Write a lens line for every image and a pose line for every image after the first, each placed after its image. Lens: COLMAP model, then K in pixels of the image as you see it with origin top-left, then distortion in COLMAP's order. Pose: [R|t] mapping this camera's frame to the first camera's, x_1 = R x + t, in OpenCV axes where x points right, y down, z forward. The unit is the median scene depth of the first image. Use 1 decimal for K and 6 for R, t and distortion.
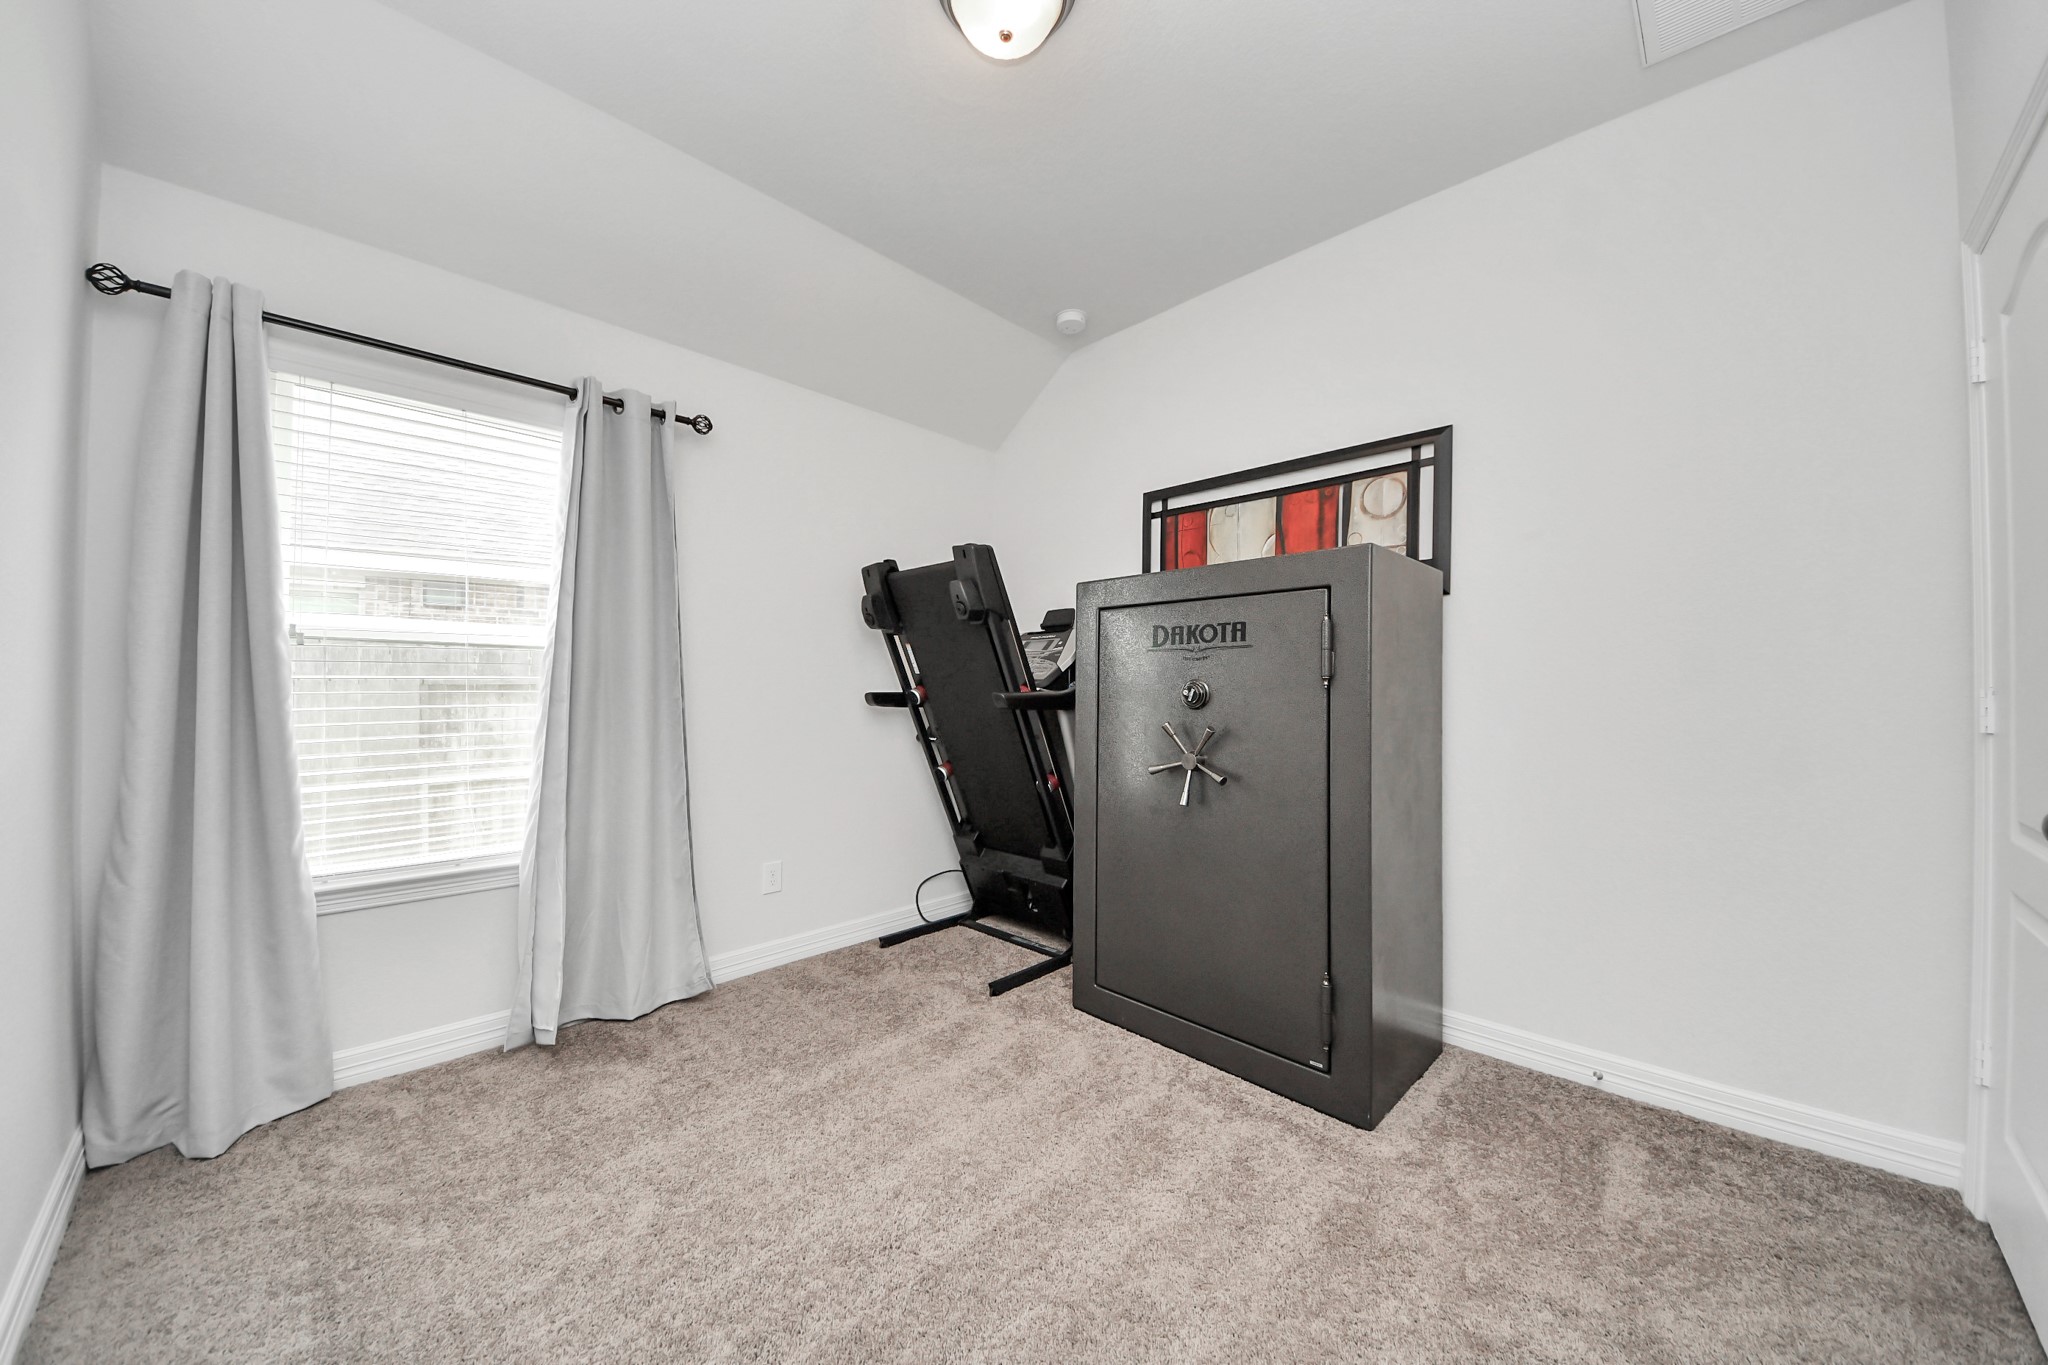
lens RADIAL K [[709.5, 0, 1009.7], [0, 709.5, 682.7], [0, 0, 1]] dist [0.020333, -0.022524]
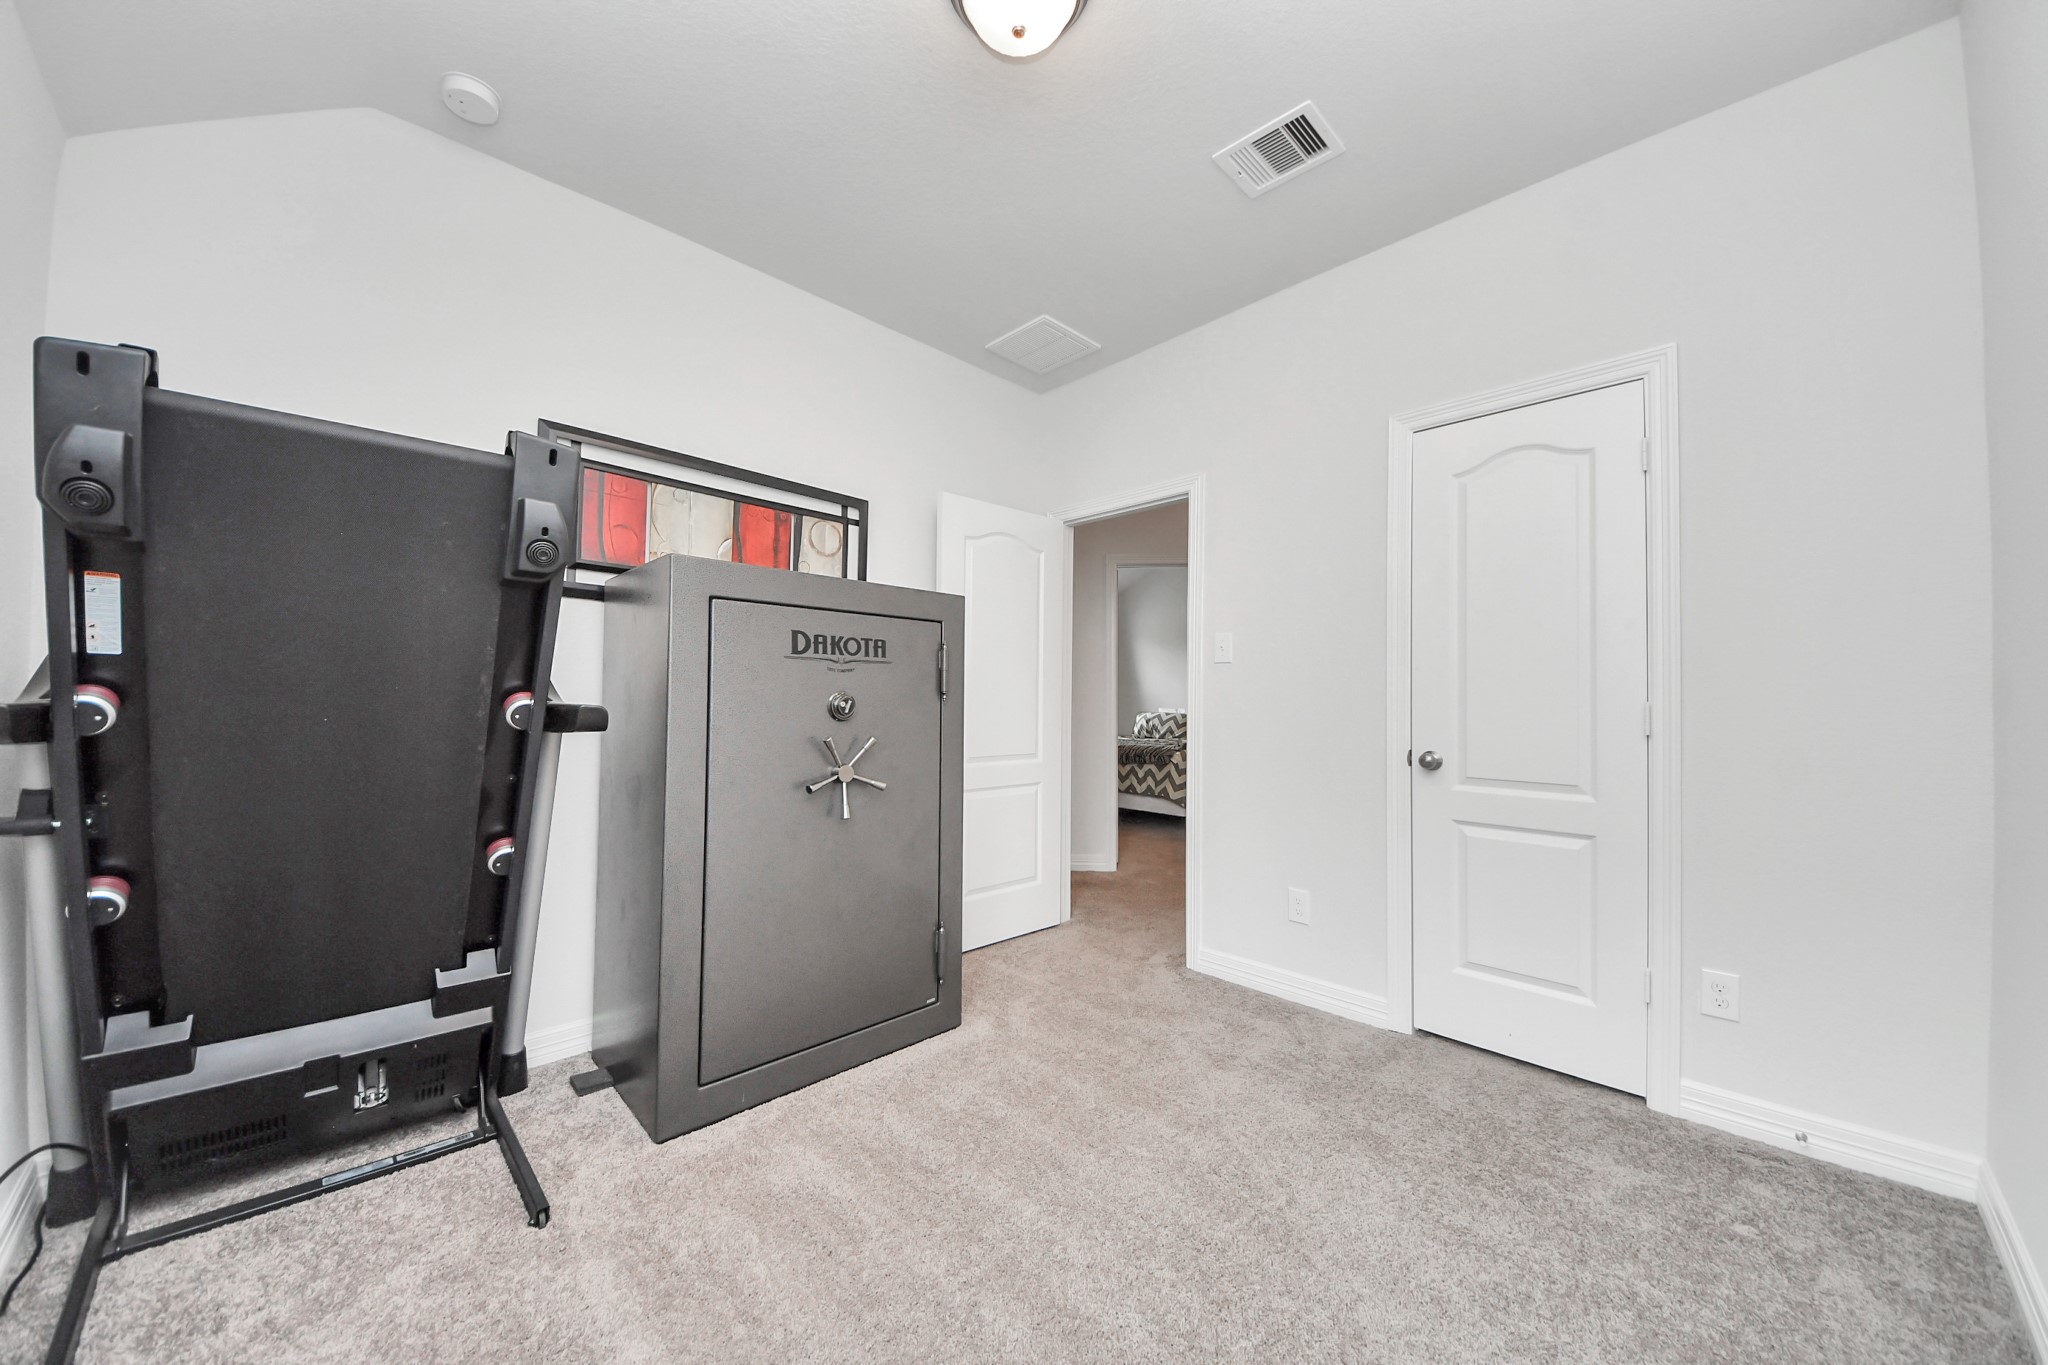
lens RADIAL K [[724.0, 0, 1015.7], [0, 724.0, 686.1], [0, 0, 1]] dist [0.041528, -0.023300]
pose [[0.020316, 0.021540, 0.999562, -0.717592], [-0.020477, 0.999567, -0.021124, 0.005038], [-0.999584, -0.020039, 0.020748, 0.696072]]
